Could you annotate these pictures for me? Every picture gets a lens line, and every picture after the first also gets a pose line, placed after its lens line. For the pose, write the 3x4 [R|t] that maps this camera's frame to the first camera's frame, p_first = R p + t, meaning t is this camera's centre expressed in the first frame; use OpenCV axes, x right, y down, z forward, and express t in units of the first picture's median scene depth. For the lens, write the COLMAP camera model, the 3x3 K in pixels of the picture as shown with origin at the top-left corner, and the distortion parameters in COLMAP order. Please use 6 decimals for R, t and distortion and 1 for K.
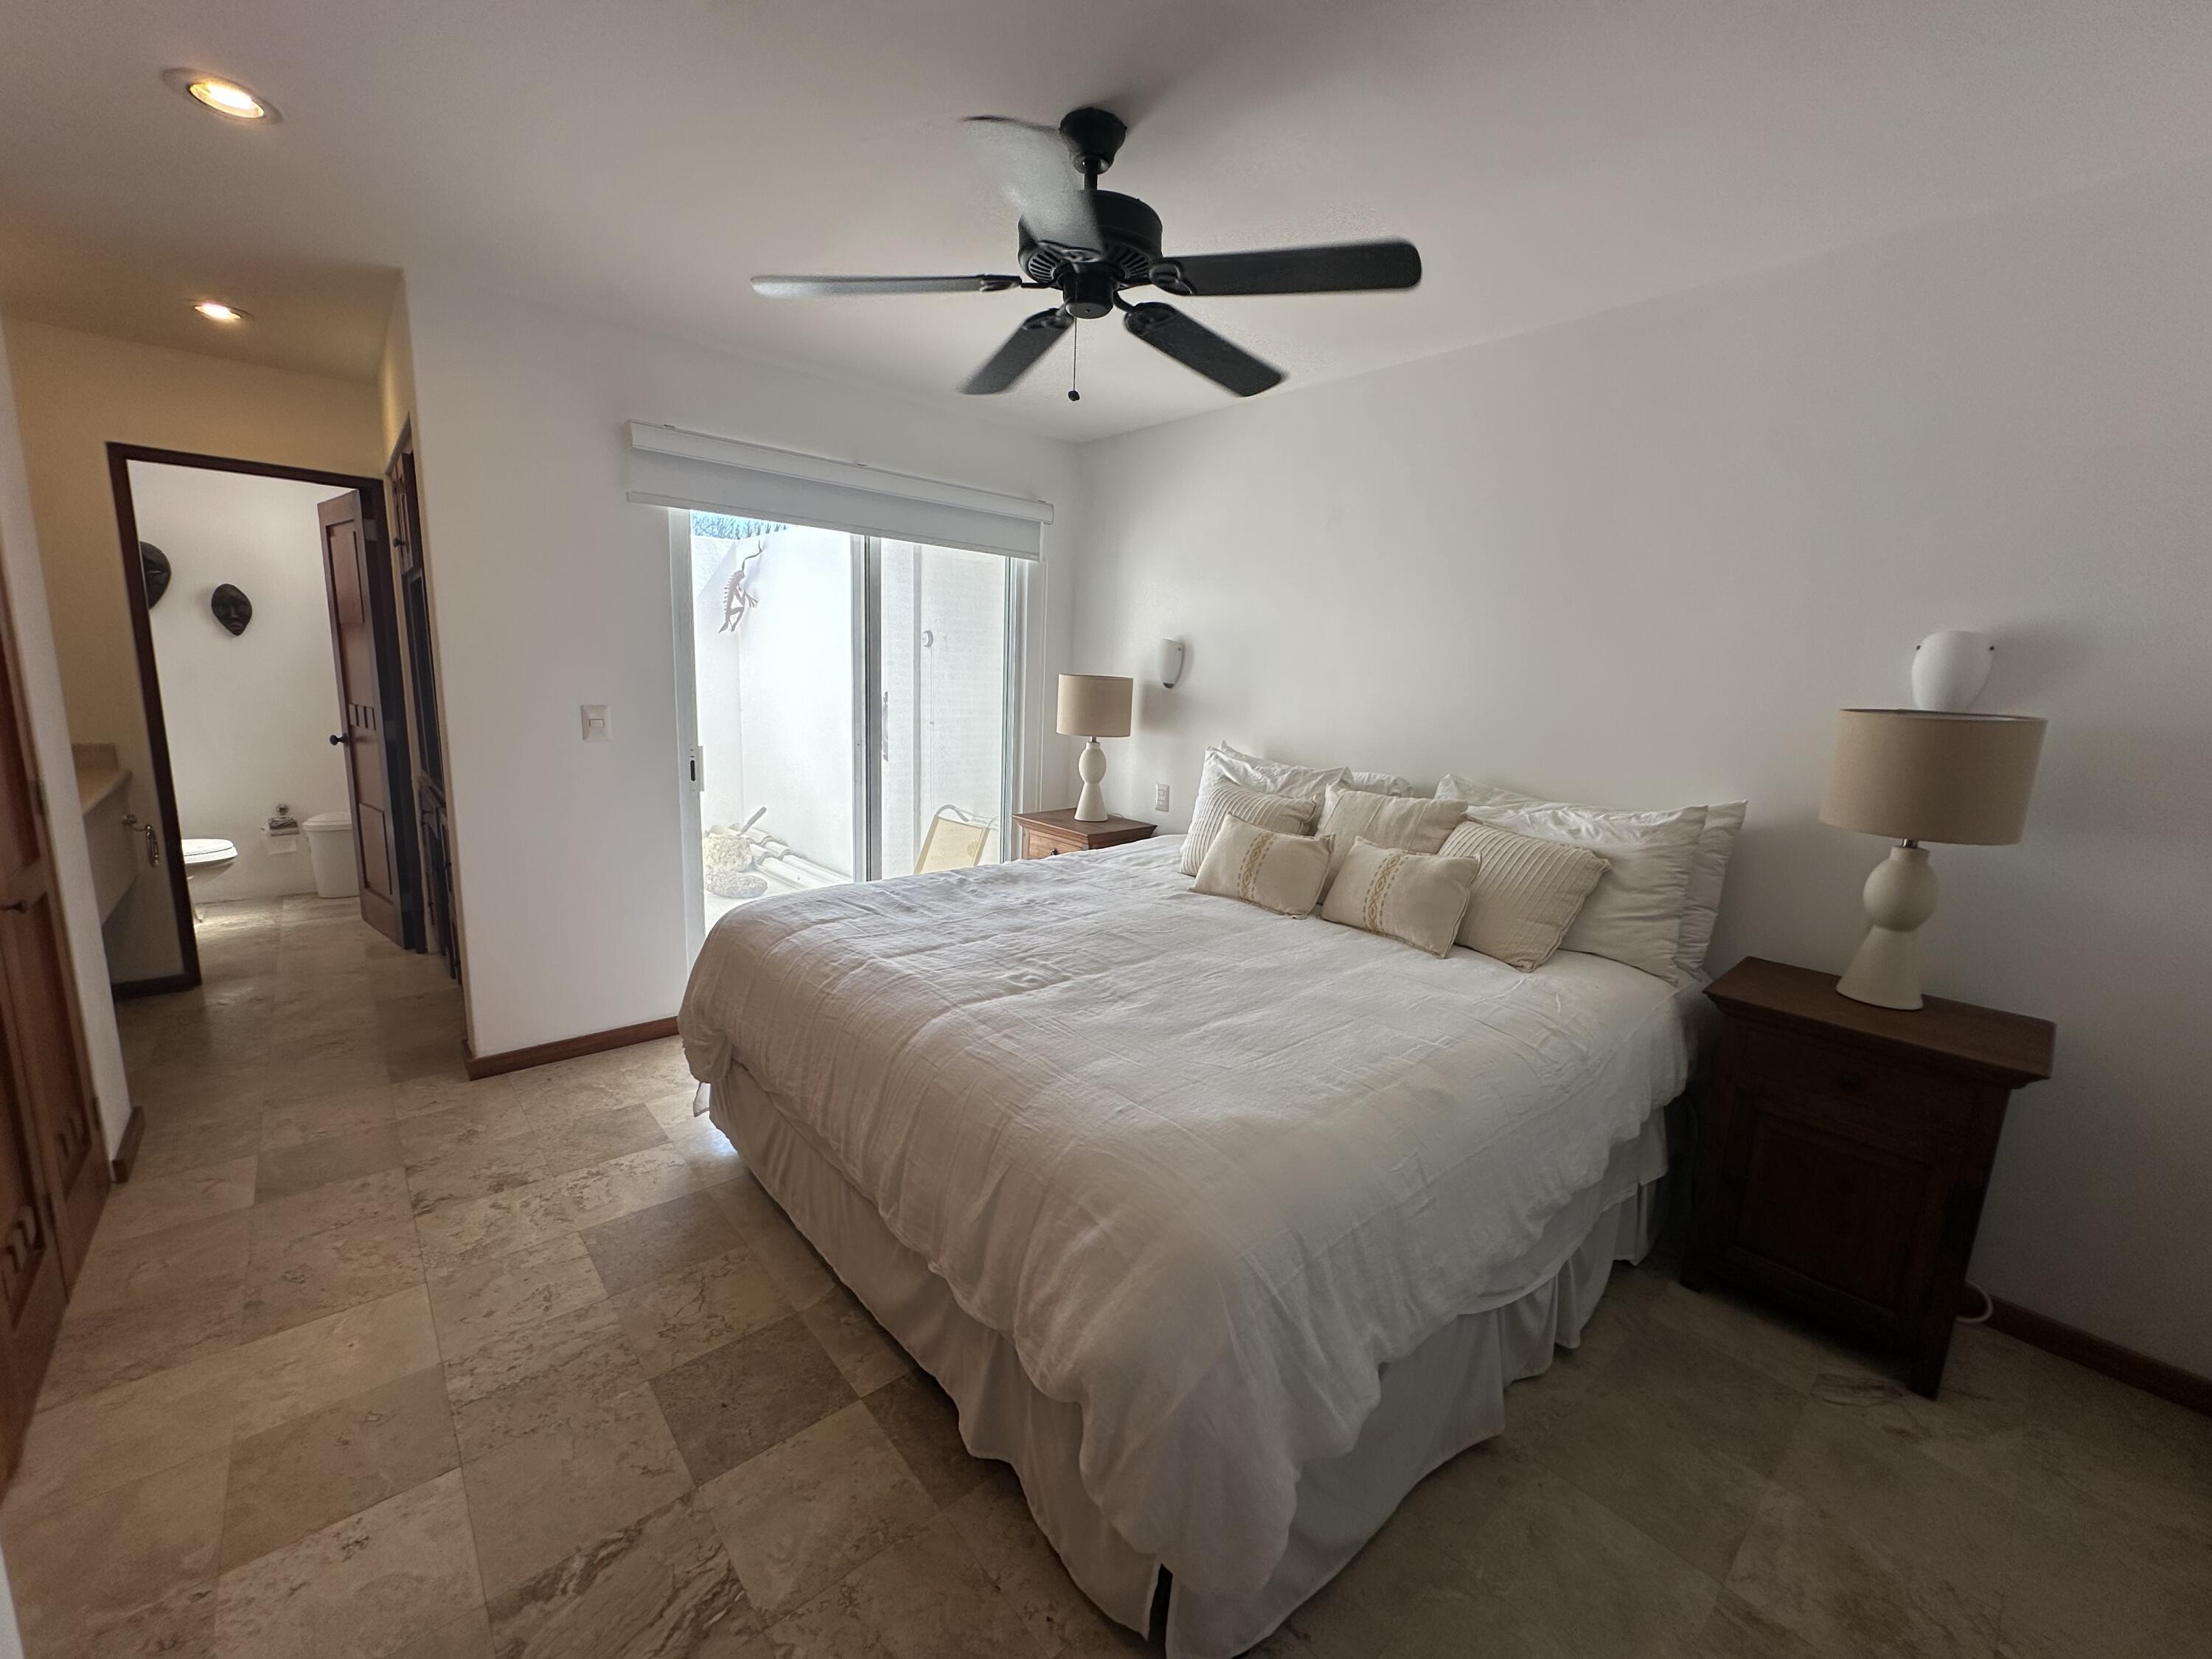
lens RADIAL K [[884.6, 0, 1104.5], [0, 884.6, 827.7], [0, 0, 1]] dist [-0.000738, 0.000123]
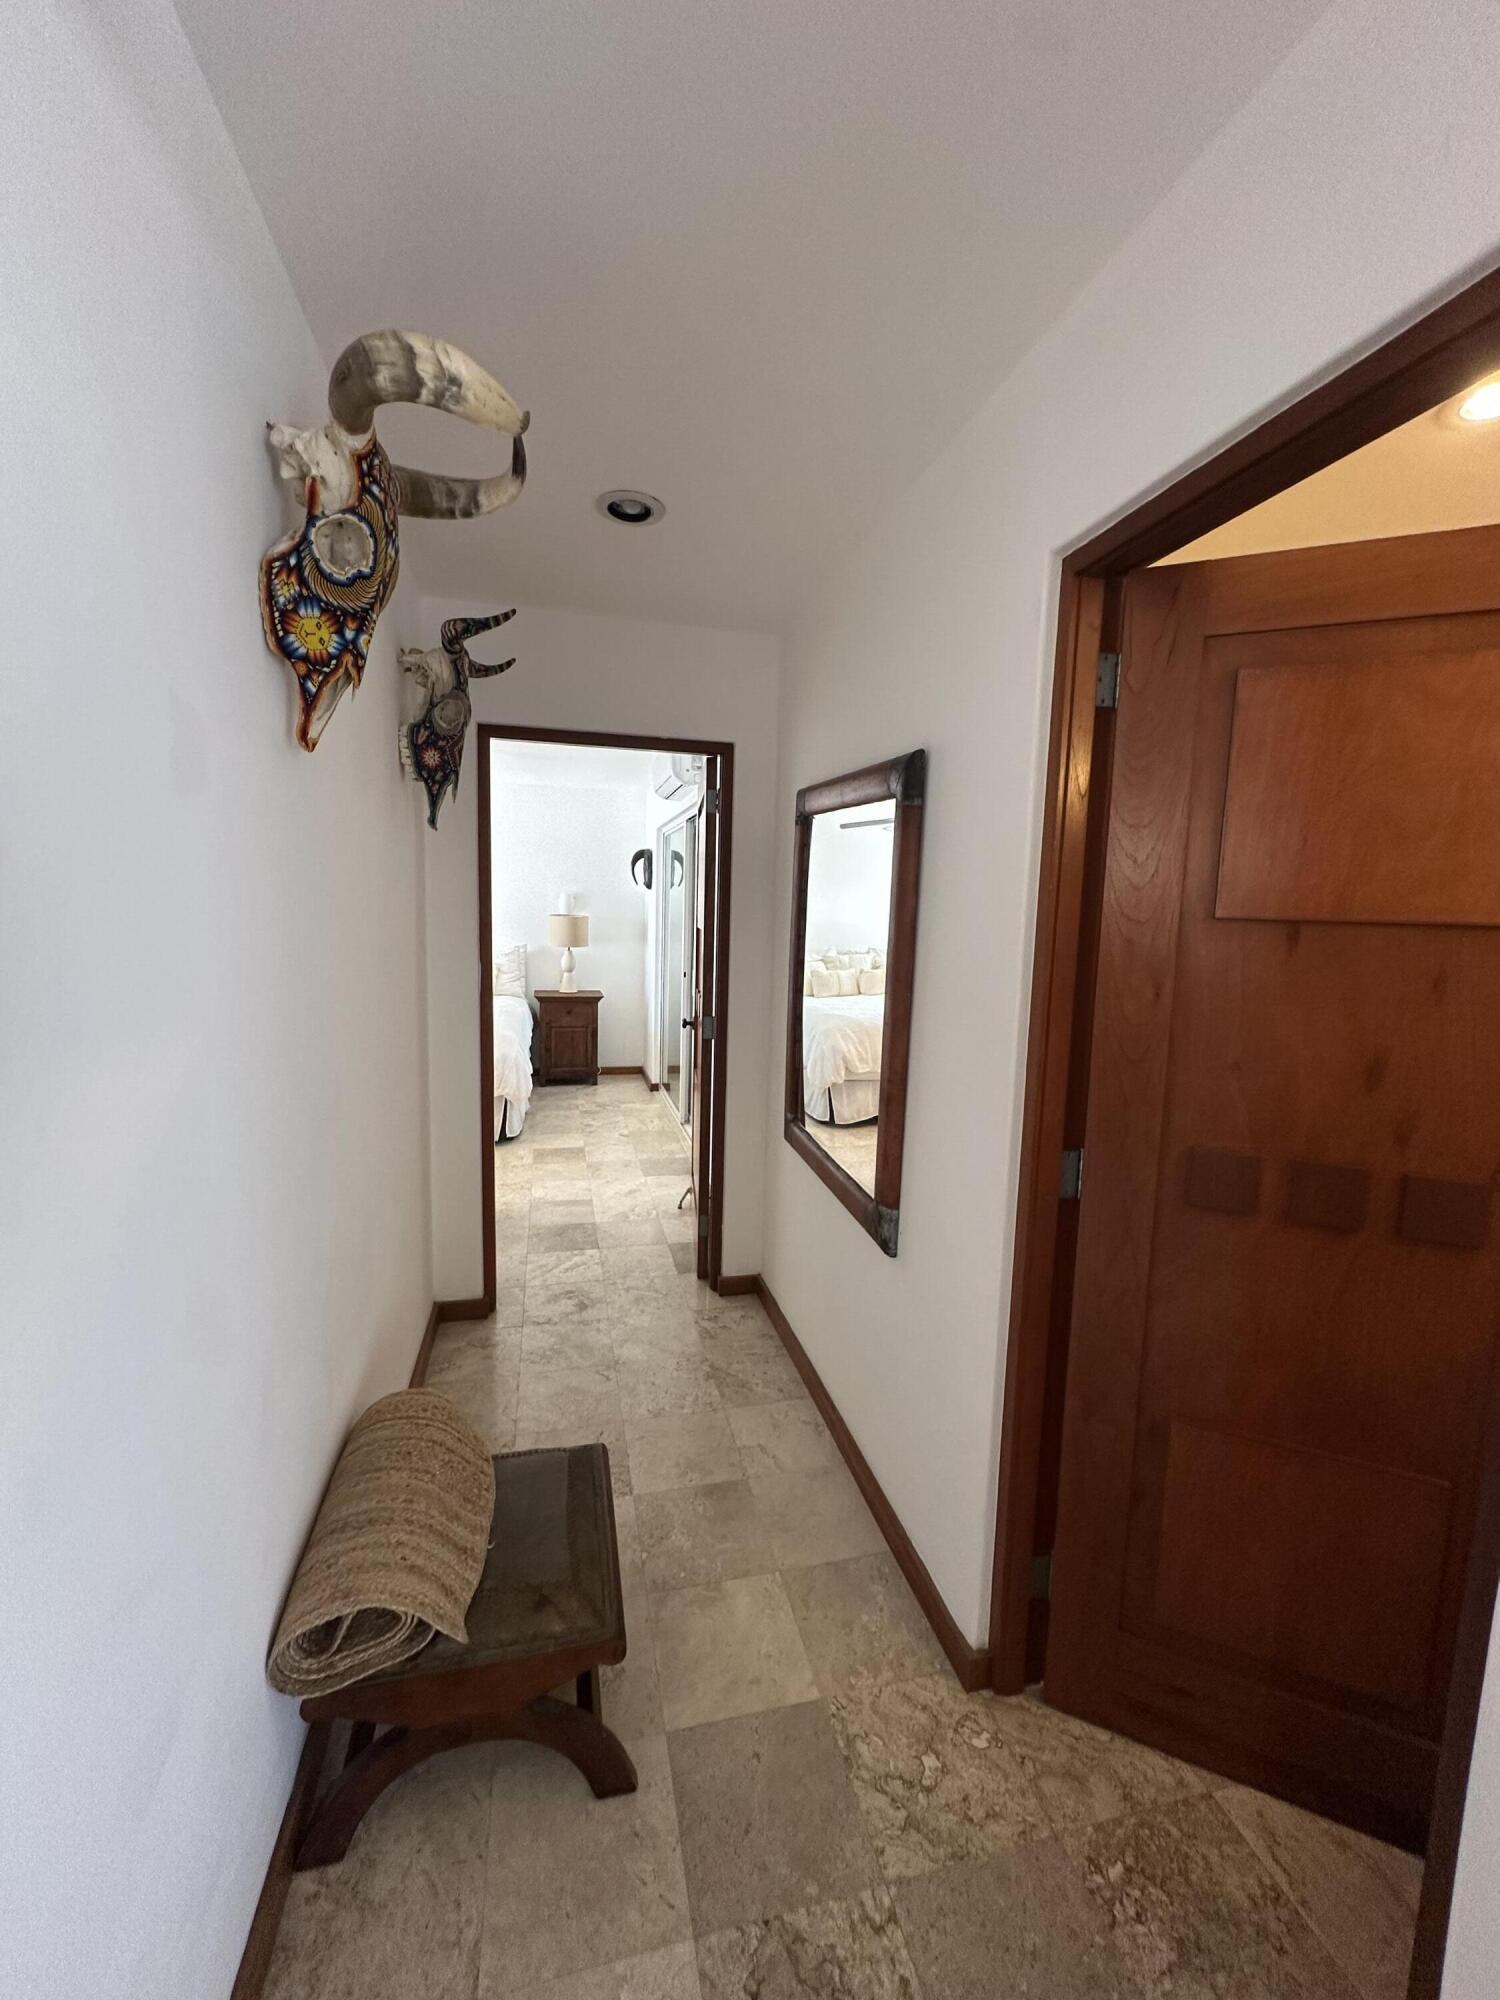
lens RADIAL K [[796.7, 0, 749.3], [0, 796.7, 994.1], [0, 0, 1]] dist [-0.002198, -0.000153]
pose [[0.459677, -0.123688, 0.879431, -1.740079], [0.145354, 0.987379, 0.062894, 0.102516], [-0.876111, 0.098918, 0.471853, -1.264083]]
